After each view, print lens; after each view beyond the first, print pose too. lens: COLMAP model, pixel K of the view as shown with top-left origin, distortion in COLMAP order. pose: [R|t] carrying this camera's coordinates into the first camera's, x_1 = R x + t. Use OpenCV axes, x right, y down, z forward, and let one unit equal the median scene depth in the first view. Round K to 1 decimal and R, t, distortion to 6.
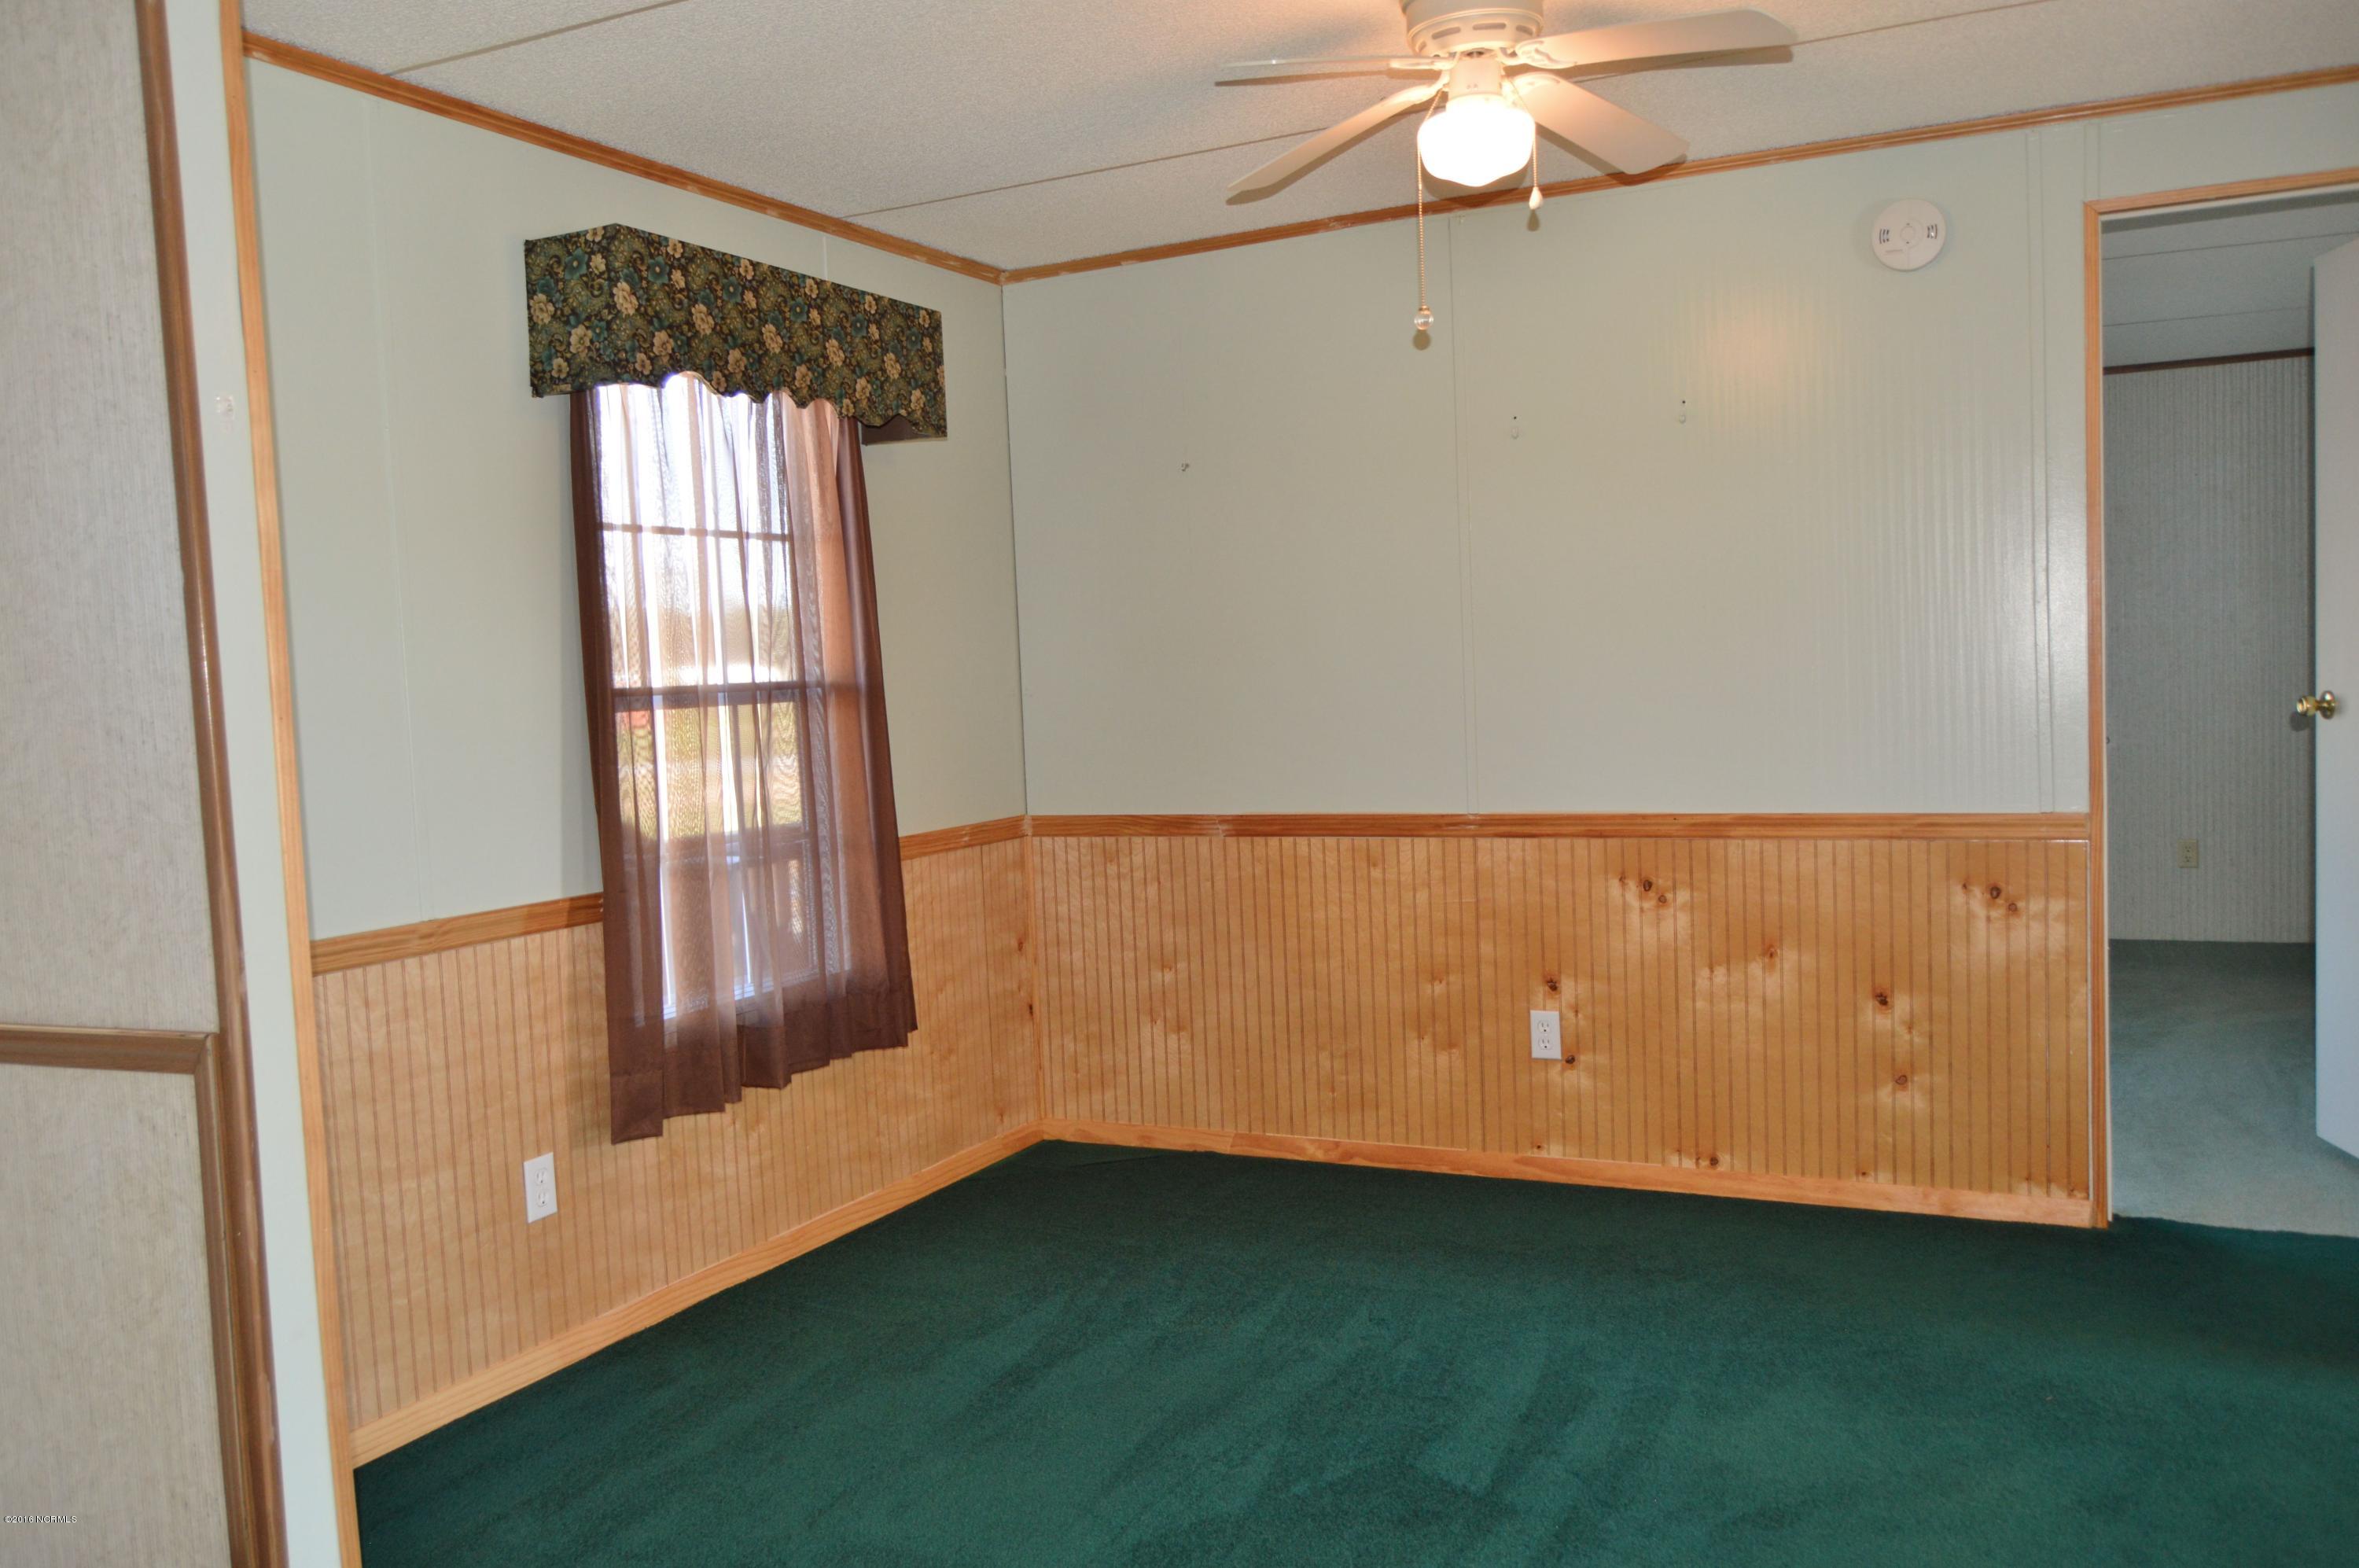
lens RADIAL K [[1870.0, 0, 1172.3], [0, 1870.0, 797.1], [0, 0, 1]] dist [0.014606, 0.002274]
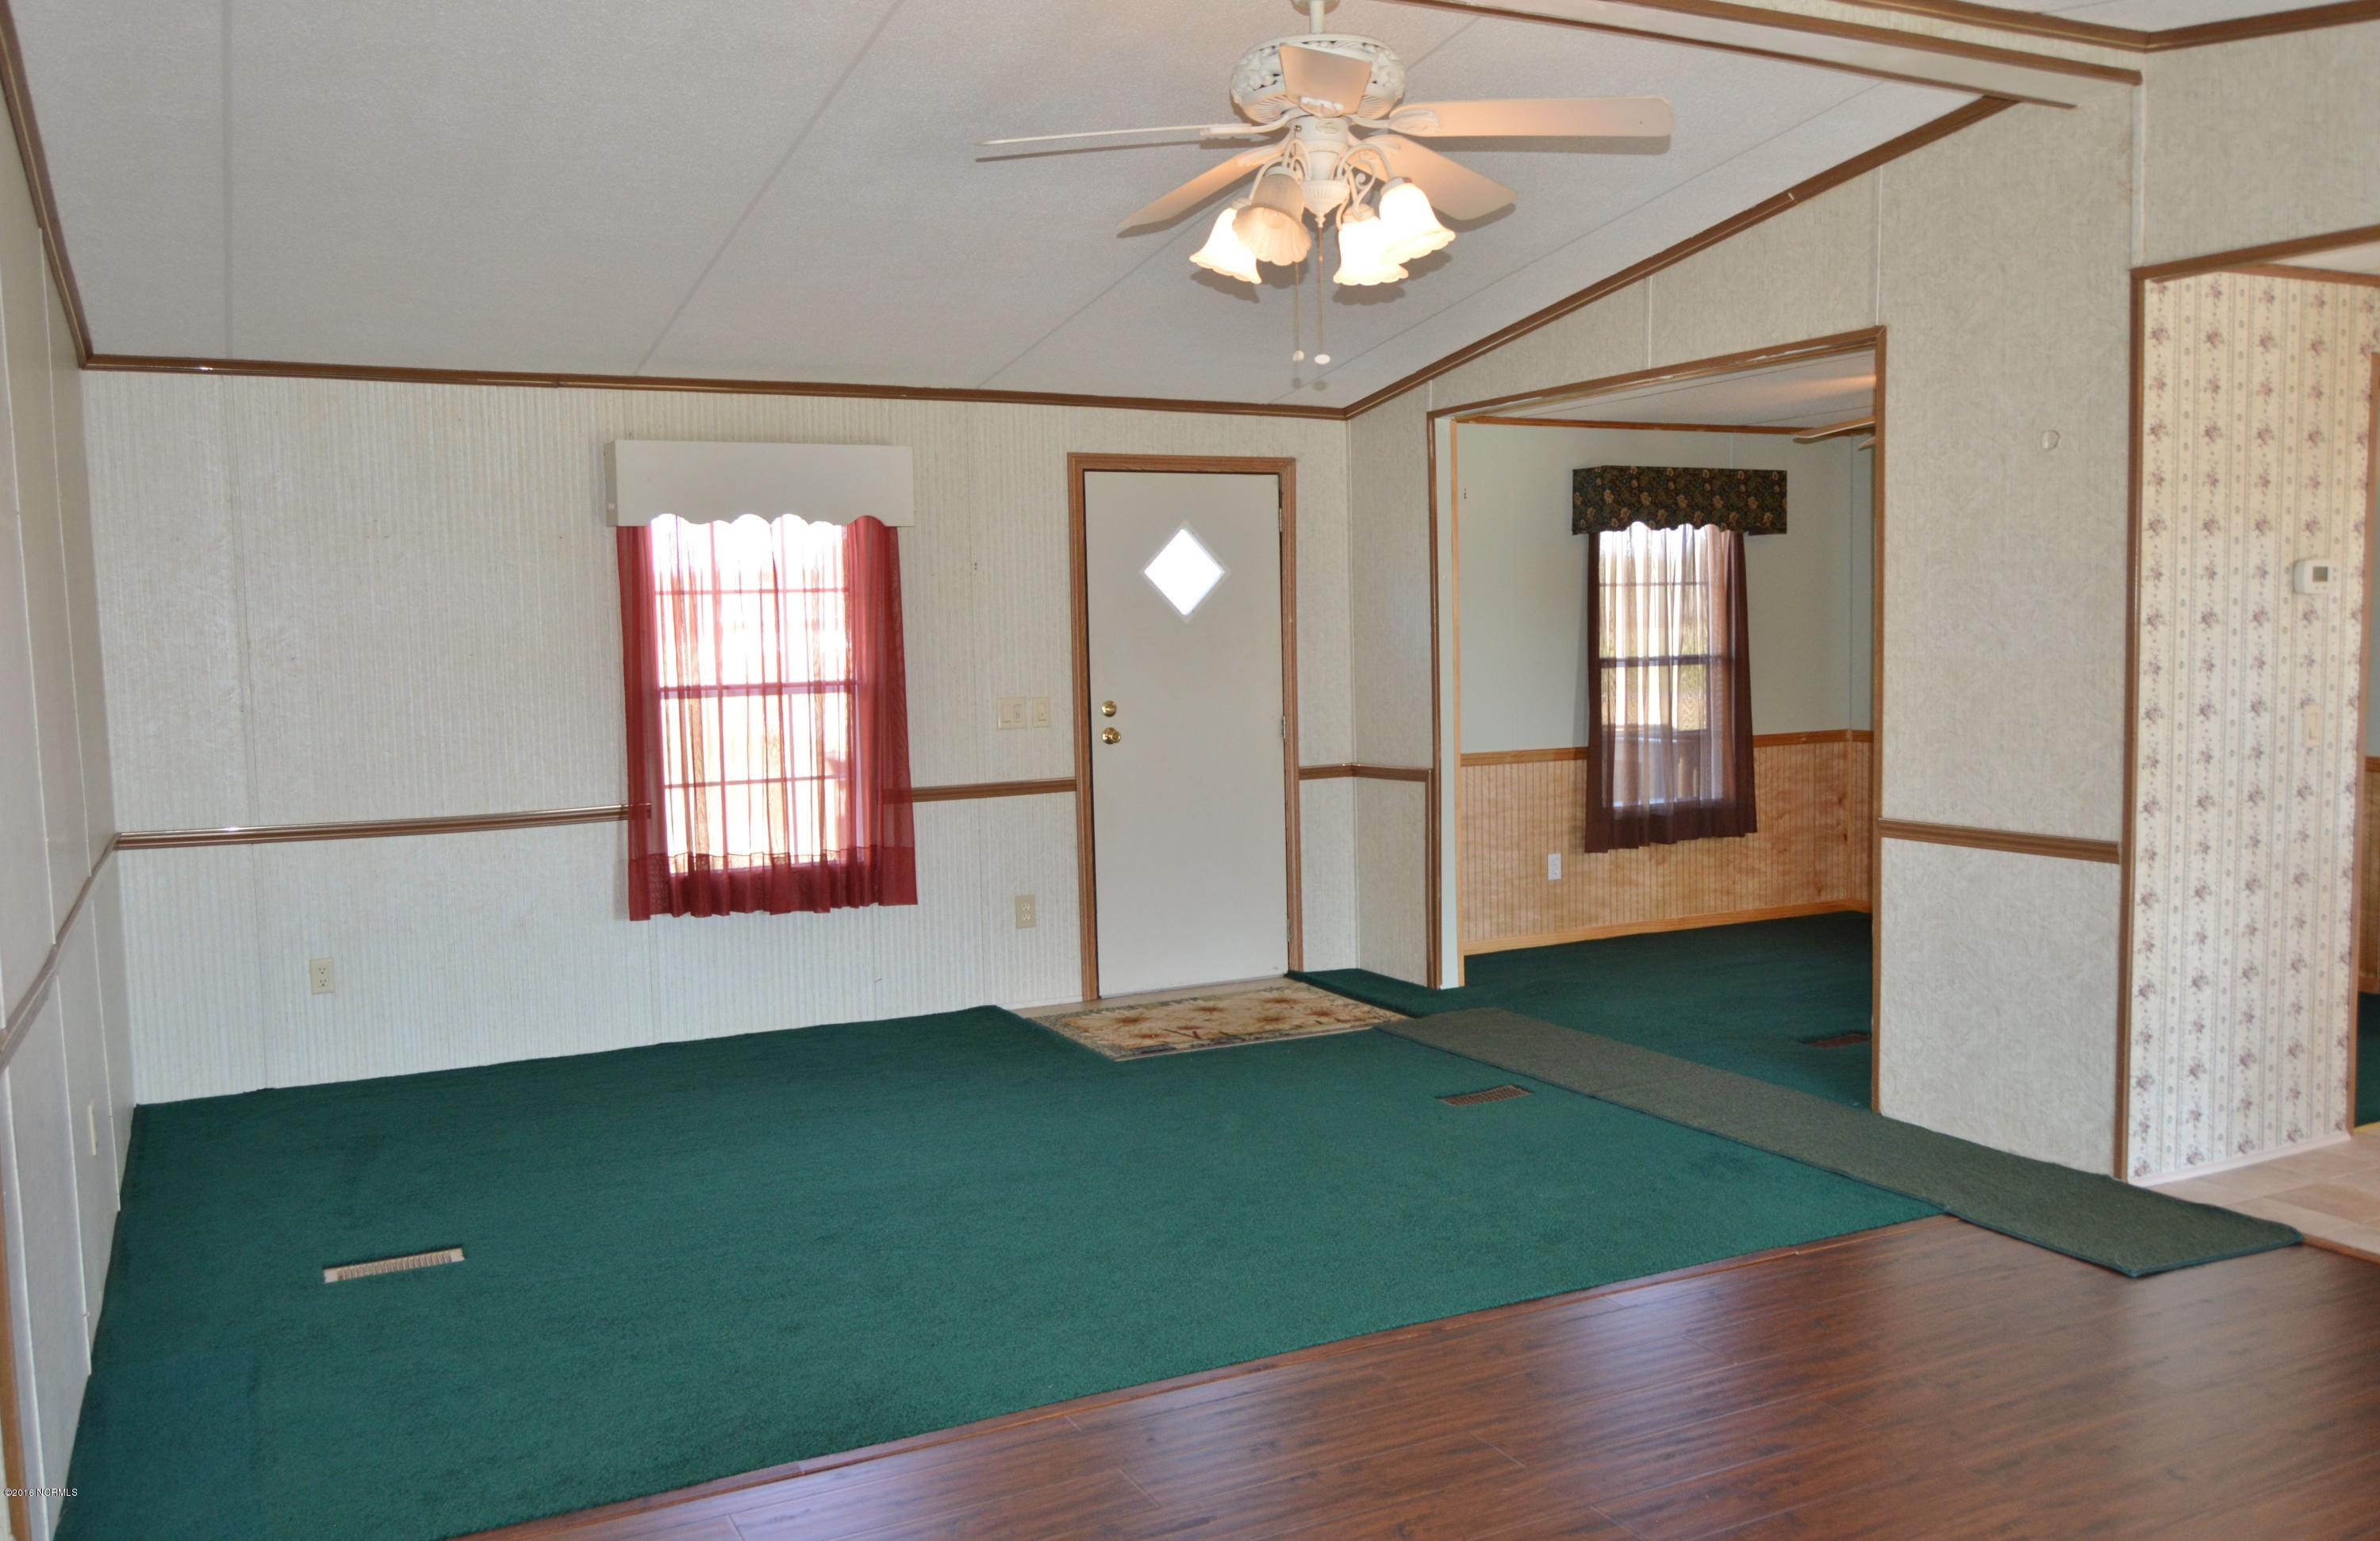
lens RADIAL K [[1894.9, 0, 1184.3], [0, 1894.9, 790.2], [0, 0, 1]] dist [0.013112, 0.000963]
pose [[0.804734, 0.071247, -0.589345, 0.650984], [-0.051815, 0.997413, 0.049828, 0.013051], [0.591370, -0.009561, 0.806343, -1.141567]]
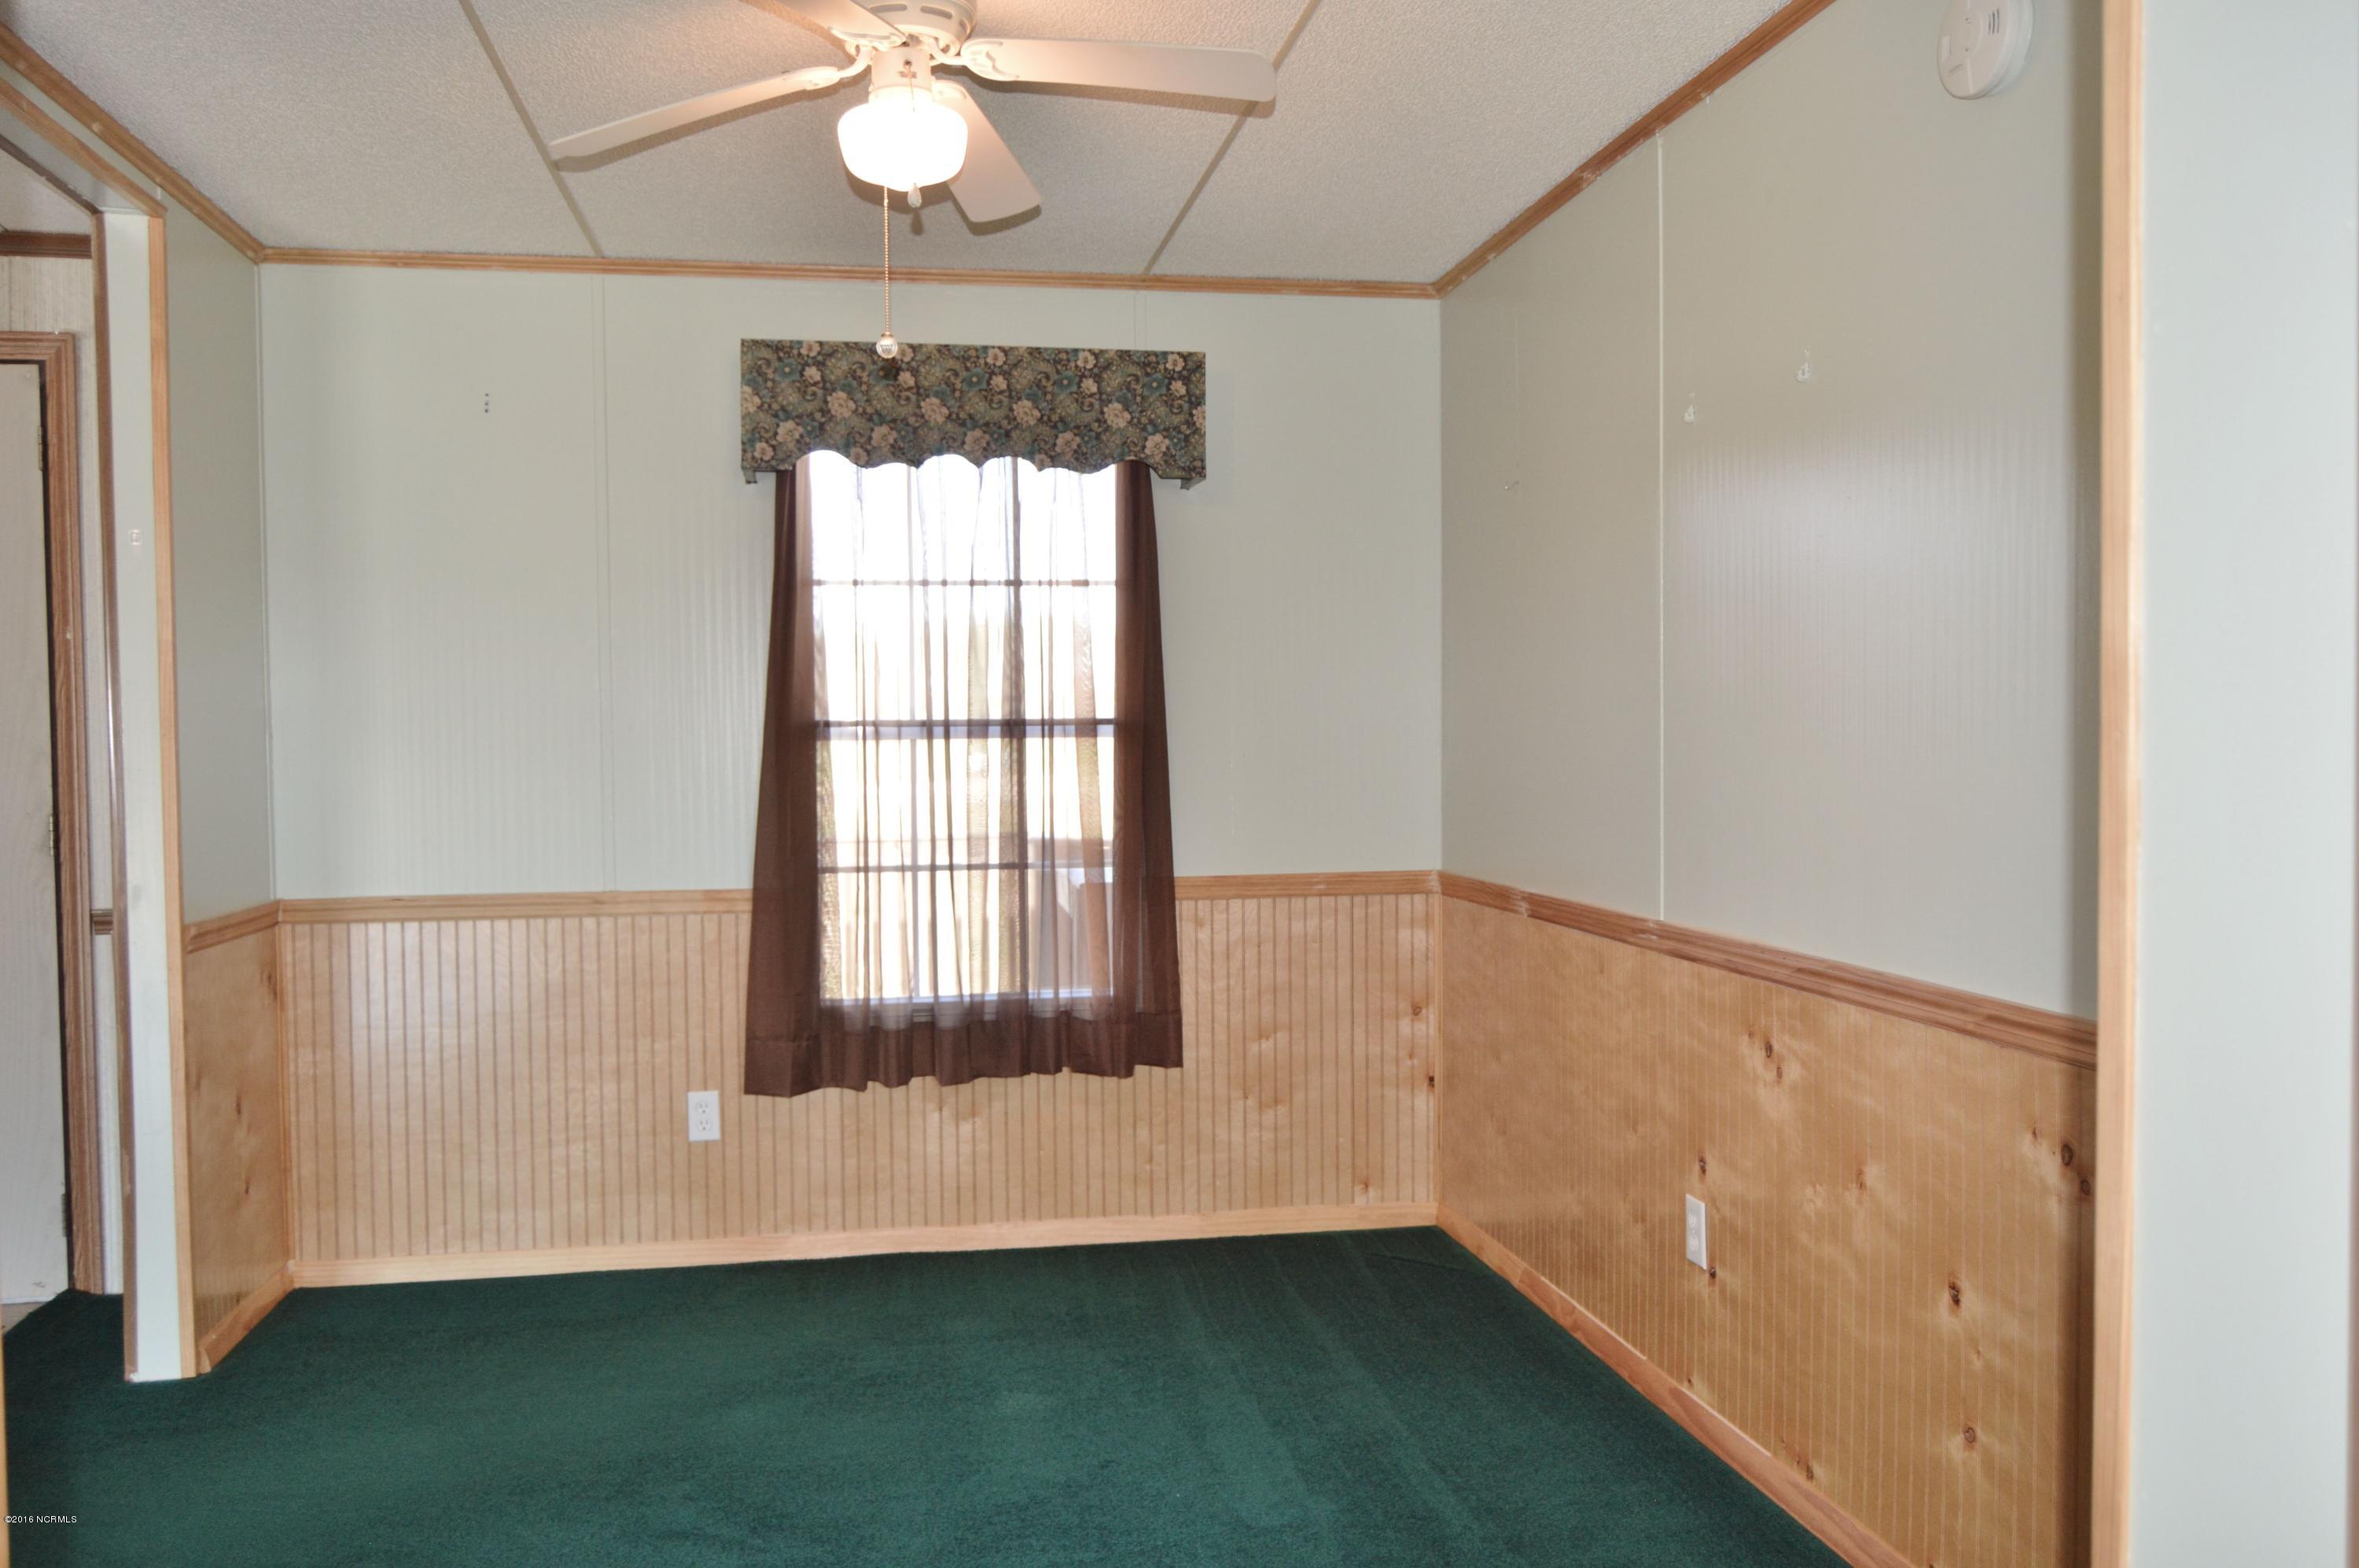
lens RADIAL K [[1870.0, 0, 1176.9], [0, 1870.0, 807.8], [0, 0, 1]] dist [0.014606, 0.002274]
pose [[0.591065, 0.070556, -0.803532, 0.777387], [-0.072080, 0.996802, 0.034506, -0.058317], [0.803397, 0.037524, 0.594260, 0.462950]]
